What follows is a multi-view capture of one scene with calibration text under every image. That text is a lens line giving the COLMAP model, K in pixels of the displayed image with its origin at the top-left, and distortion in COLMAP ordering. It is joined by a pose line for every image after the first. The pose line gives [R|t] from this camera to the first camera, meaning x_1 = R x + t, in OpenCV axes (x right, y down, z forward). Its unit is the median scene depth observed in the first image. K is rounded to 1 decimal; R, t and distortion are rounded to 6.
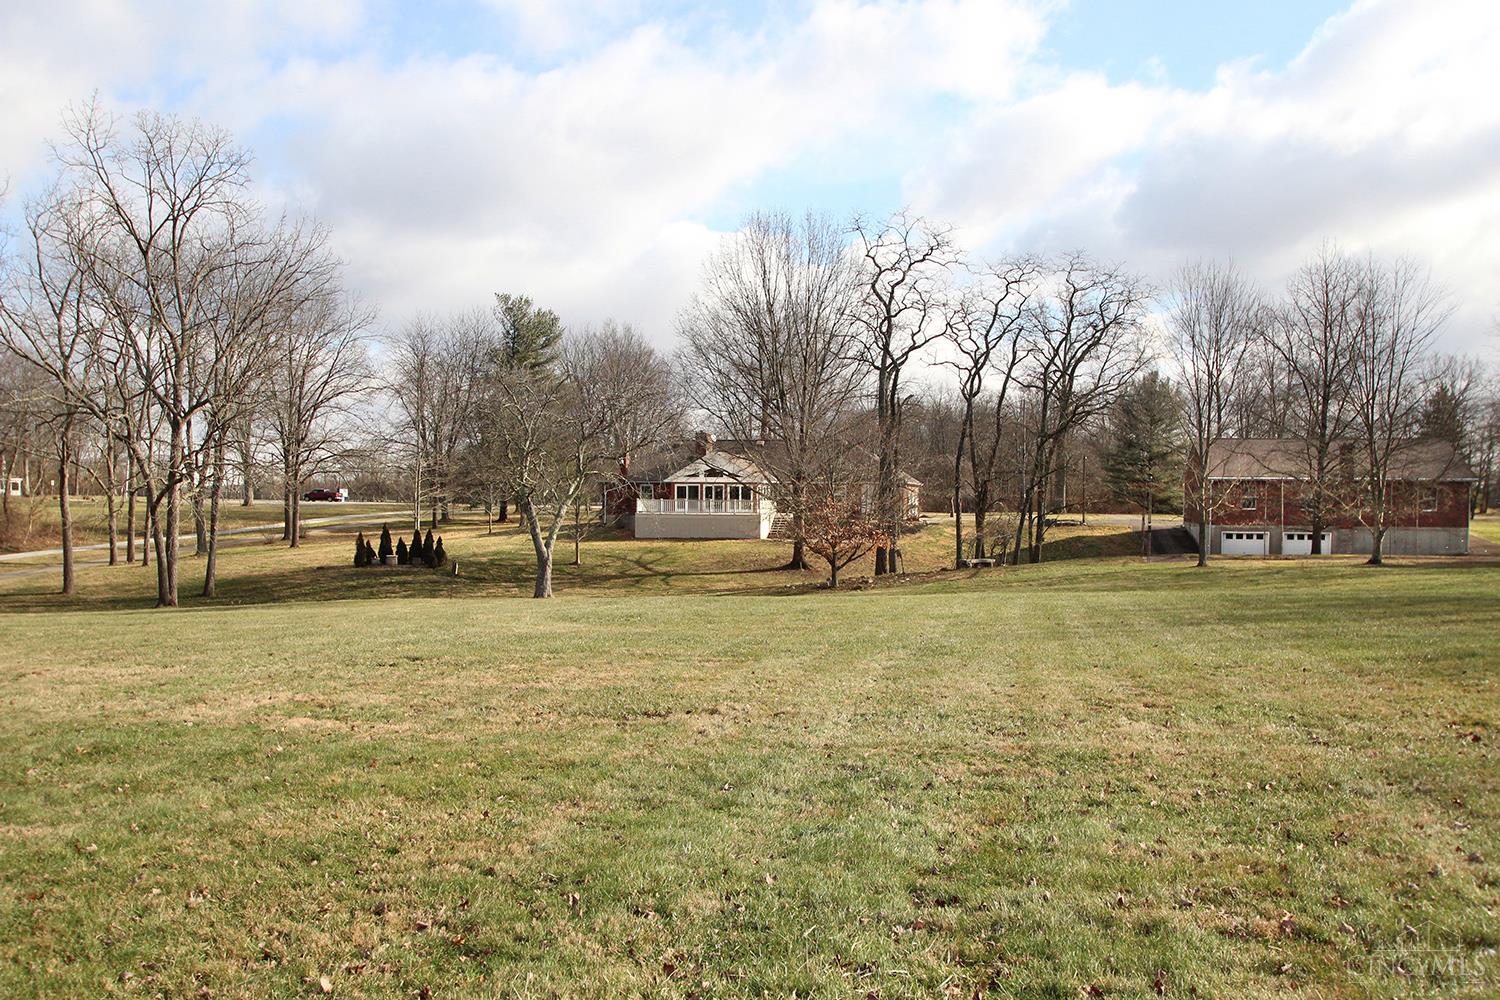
lens RADIAL K [[788.3, 0, 750.0], [0, 788.3, 500.0], [0, 0, 1]] dist [0.002370, 0.000375]
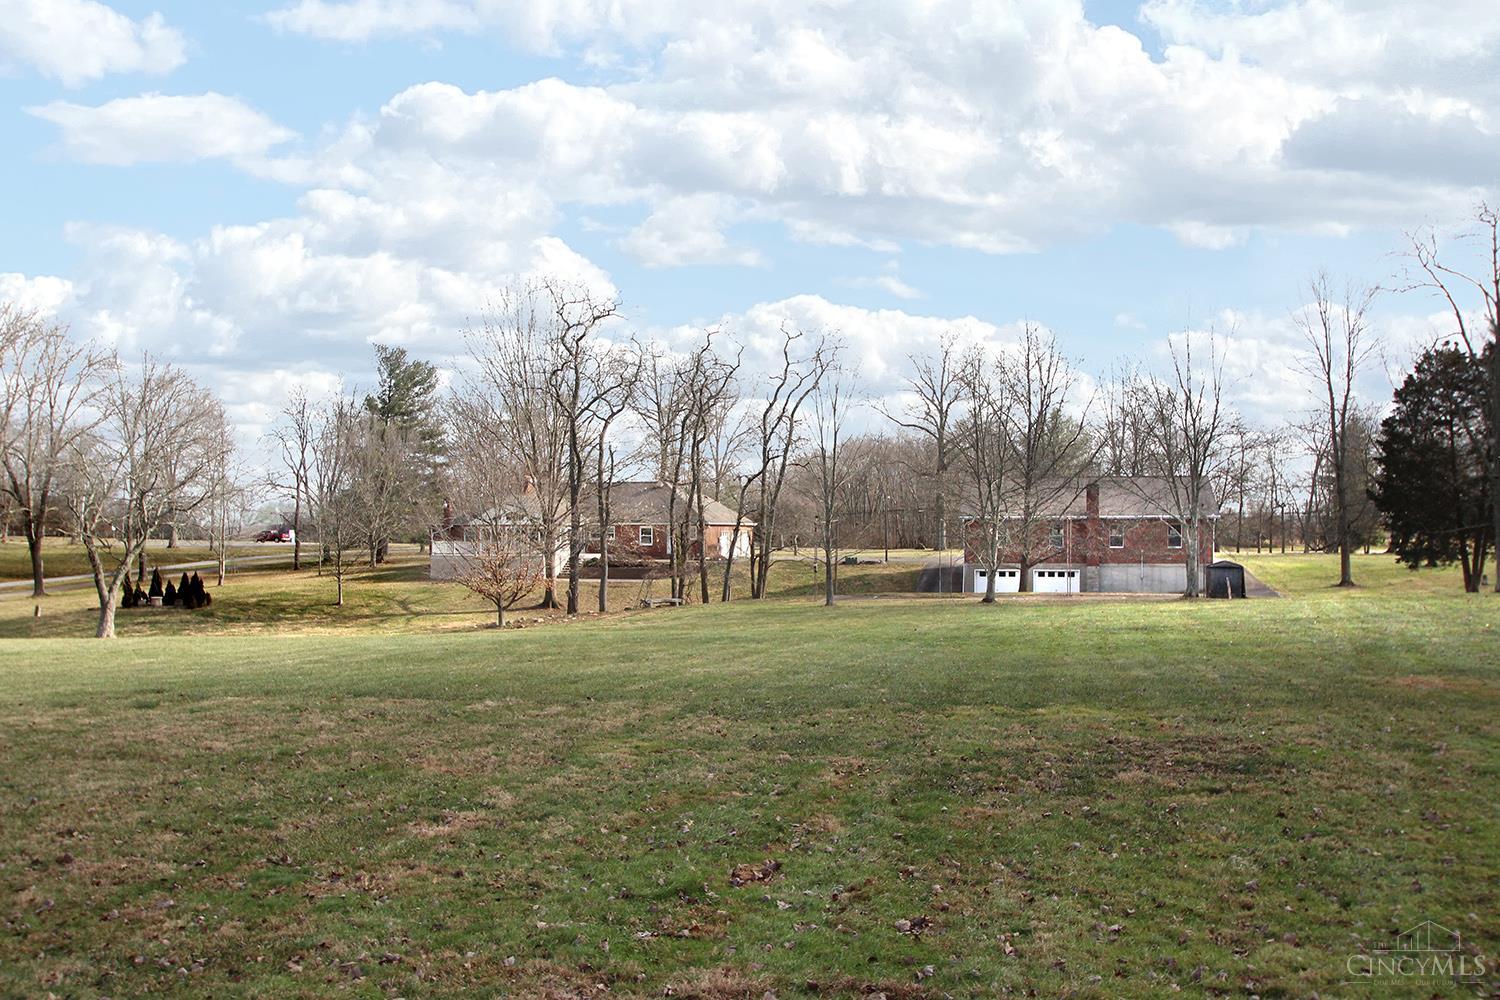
lens RADIAL K [[788.3, 0, 750.0], [0, 788.3, 500.0], [0, 0, 1]] dist [0.002370, 0.000375]
pose [[0.998234, -0.009151, -0.058696, 0.391077], [0.006564, 0.999005, -0.044114, -0.007789], [0.059041, 0.043651, 0.997301, -0.026741]]
